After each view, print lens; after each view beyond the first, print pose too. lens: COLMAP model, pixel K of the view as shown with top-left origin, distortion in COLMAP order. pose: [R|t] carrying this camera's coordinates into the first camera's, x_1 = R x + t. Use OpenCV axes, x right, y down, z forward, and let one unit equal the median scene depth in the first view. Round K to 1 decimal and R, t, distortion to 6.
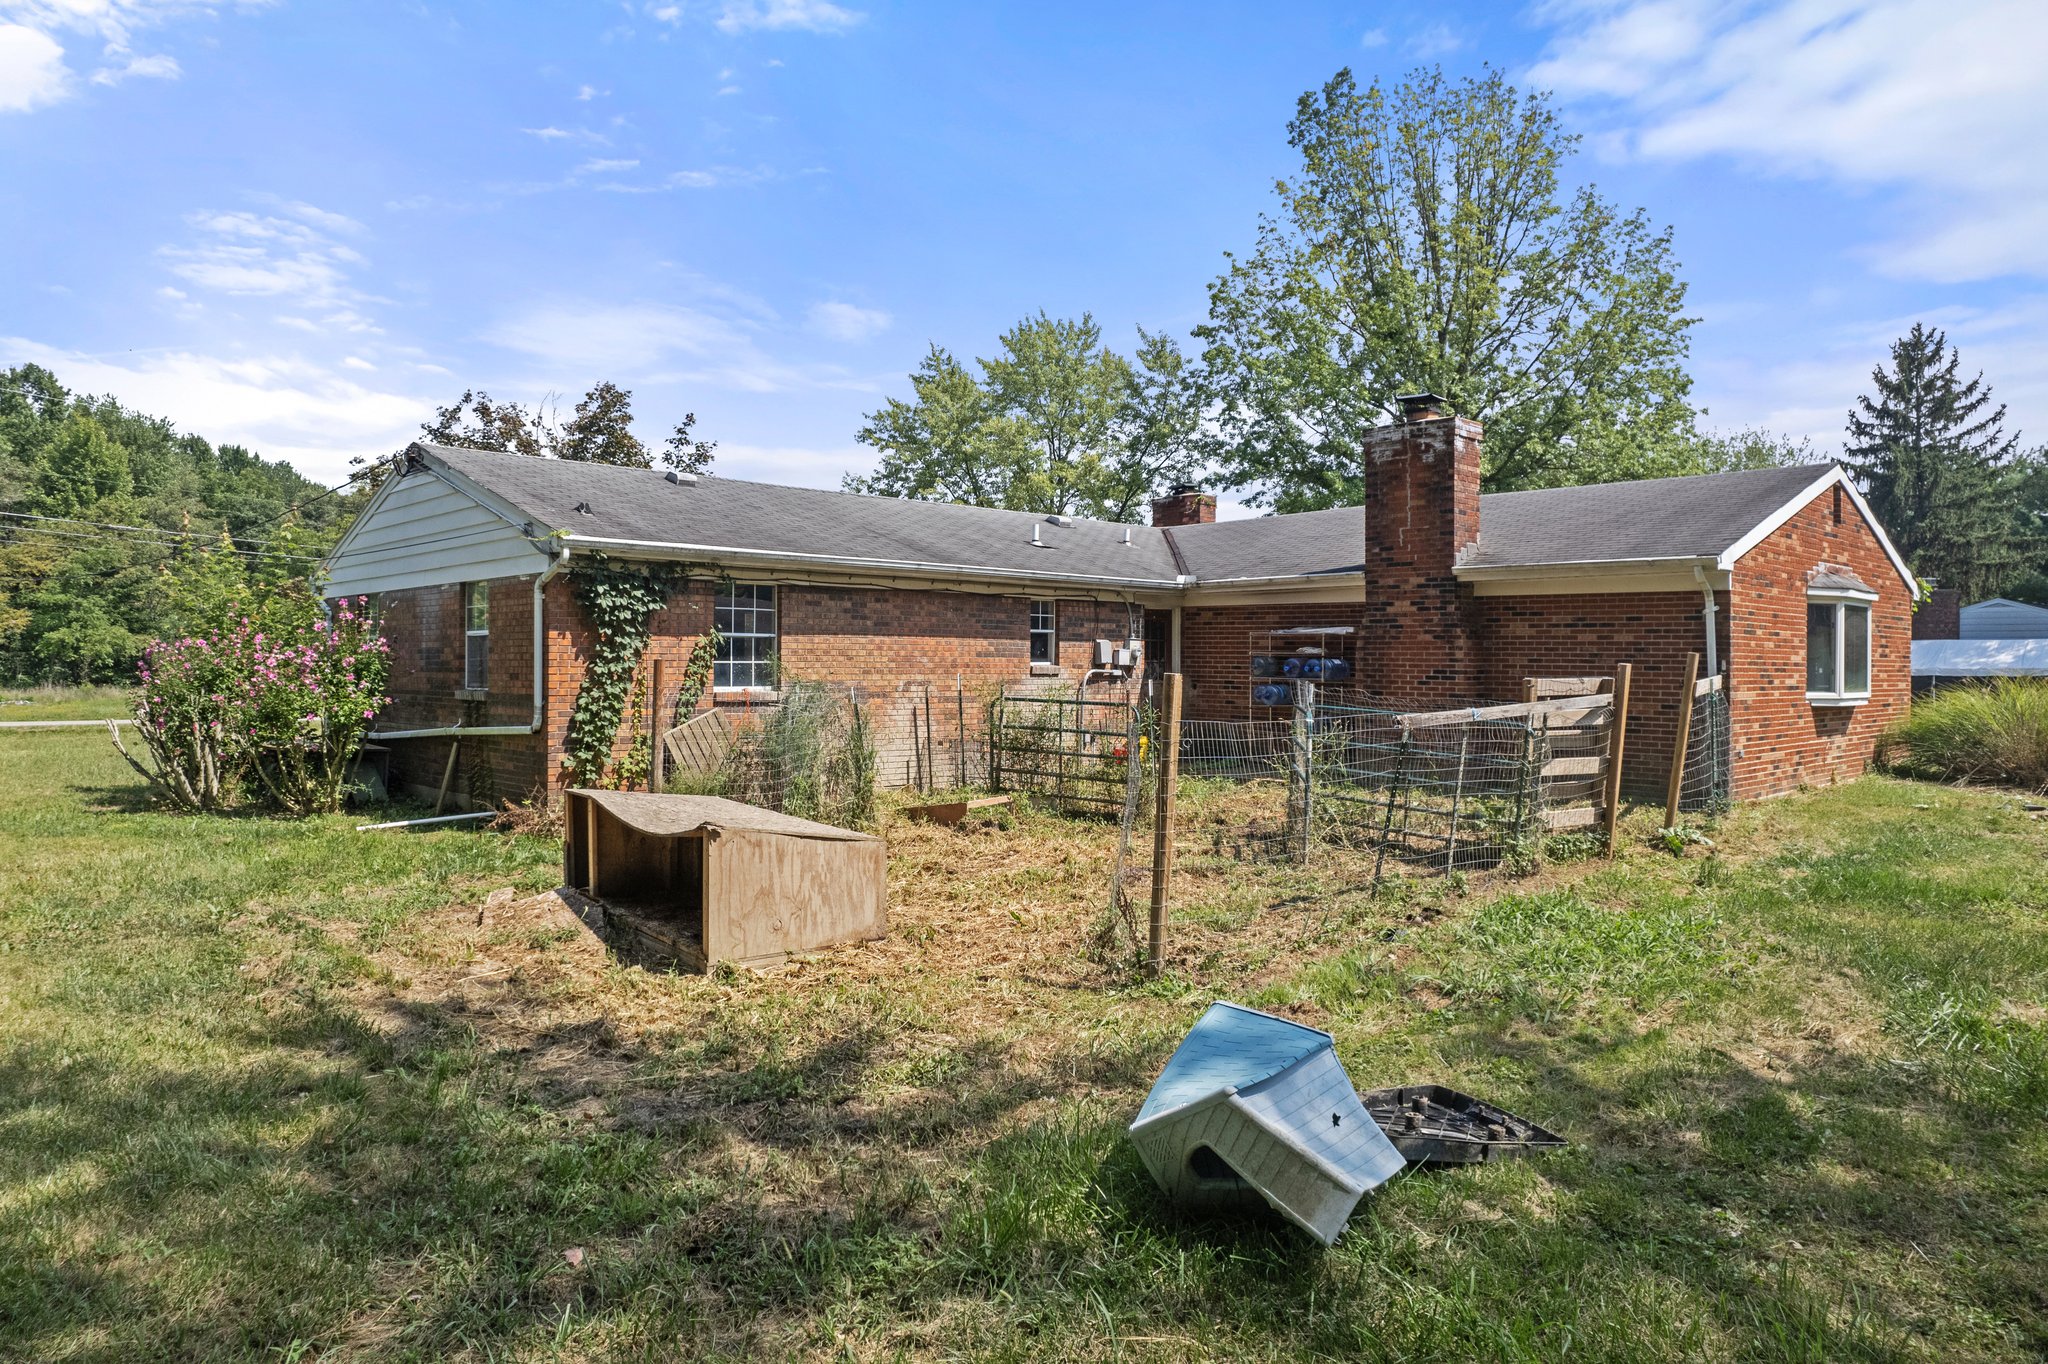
lens RADIAL K [[1313.2, 0, 1024.0], [0, 1313.2, 682.0], [0, 0, 1]] dist [-0.077333, 0.077961]
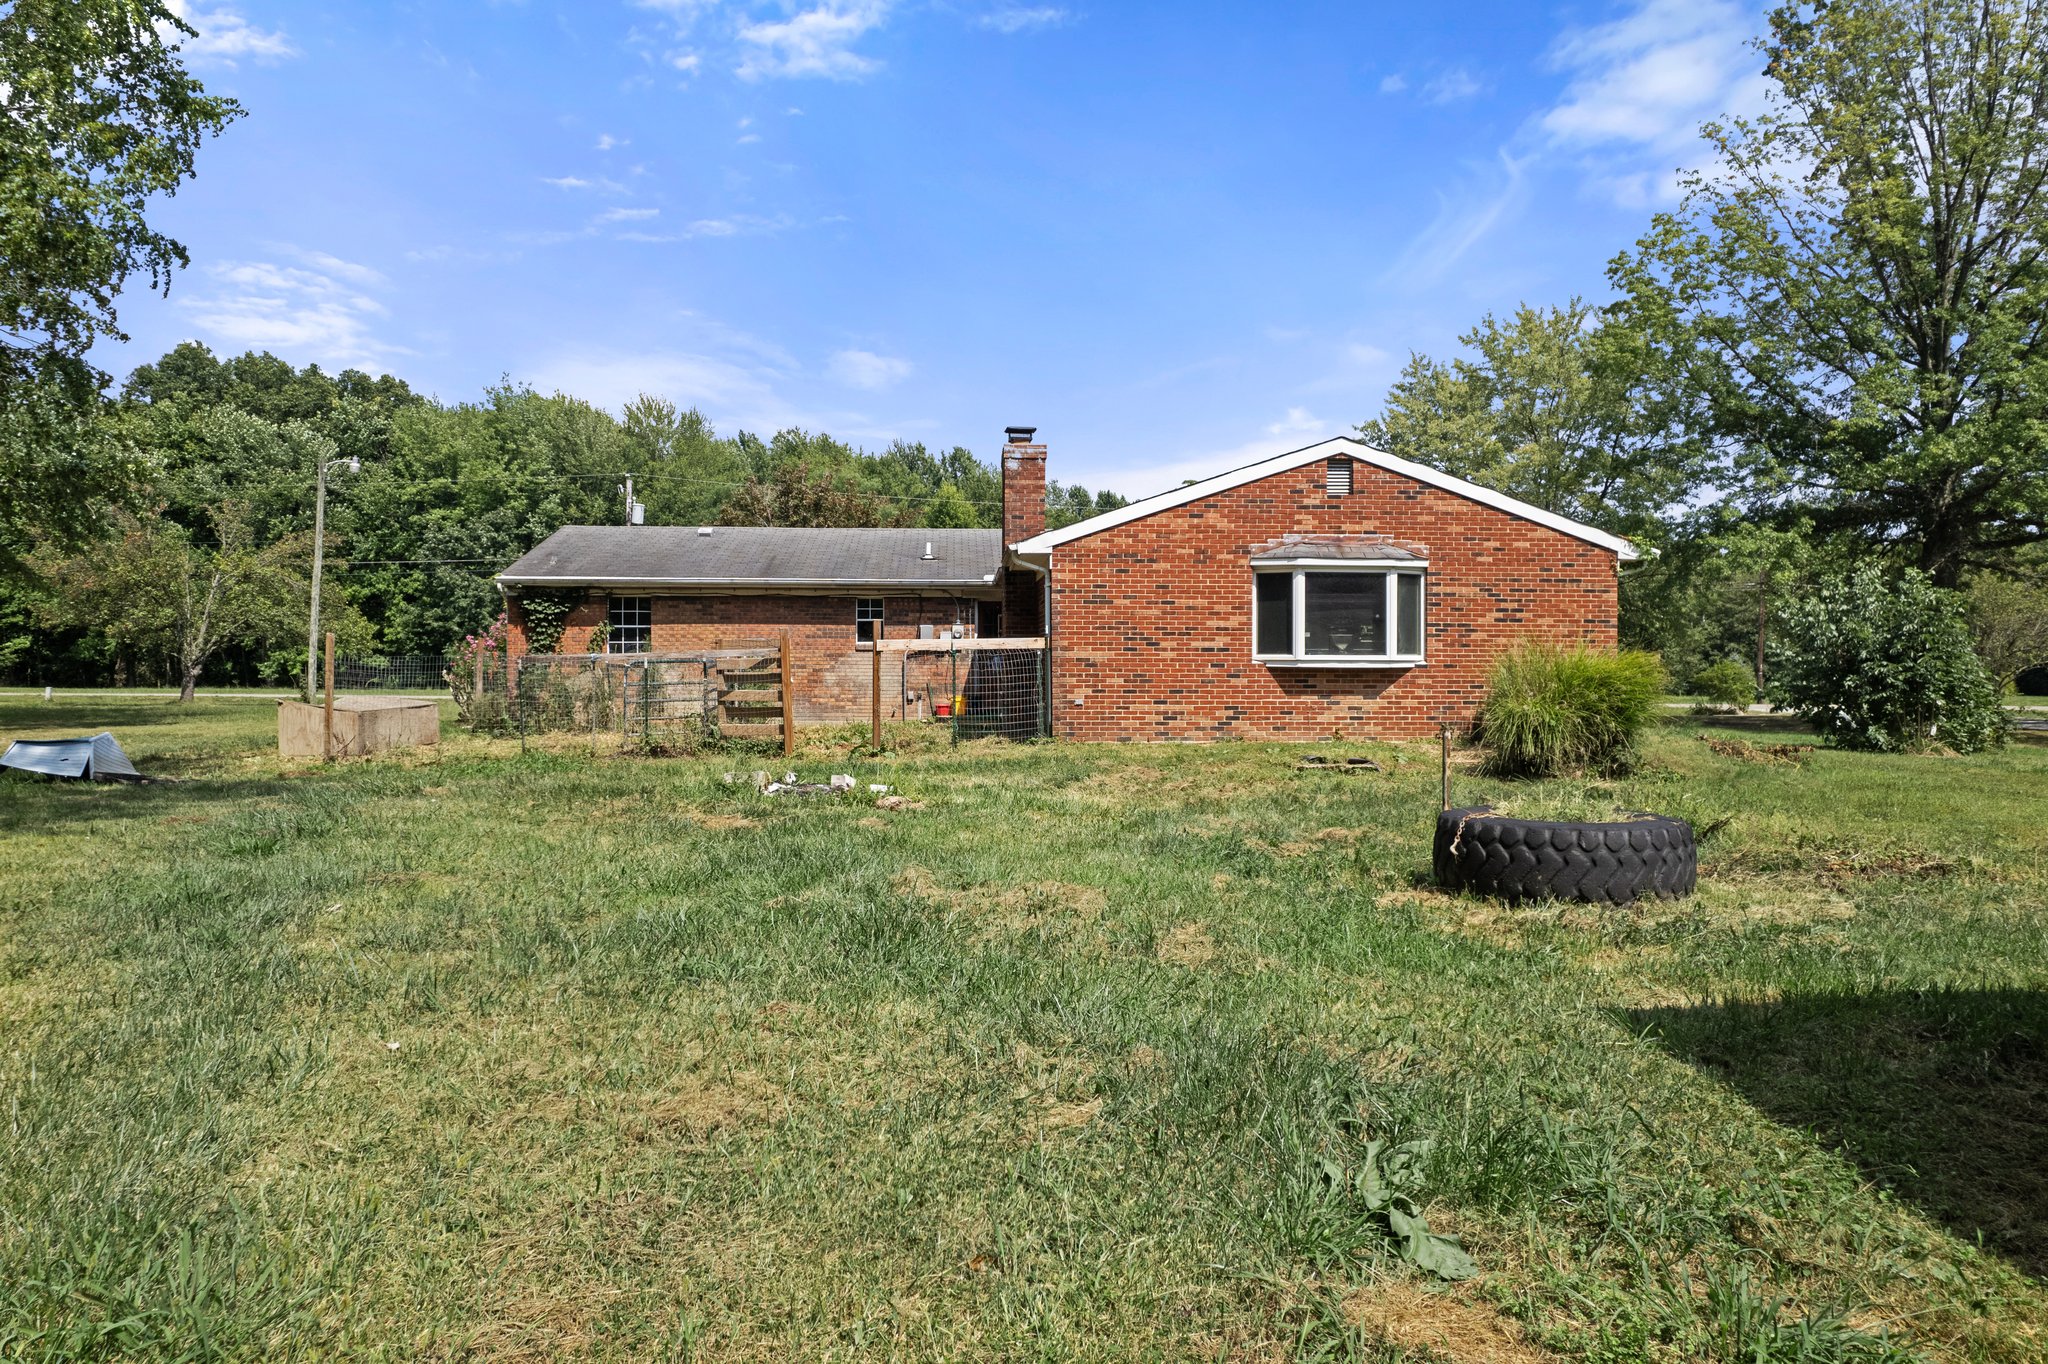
lens RADIAL K [[1320.6, 0, 1018.7], [0, 1320.6, 665.5], [0, 0, 1]] dist [-0.076266, 0.065322]
pose [[0.760395, -0.006049, -0.649433, 1.176840], [-0.006742, 0.999829, -0.017207, 0.038159], [0.649426, 0.017463, 0.760224, 0.015118]]
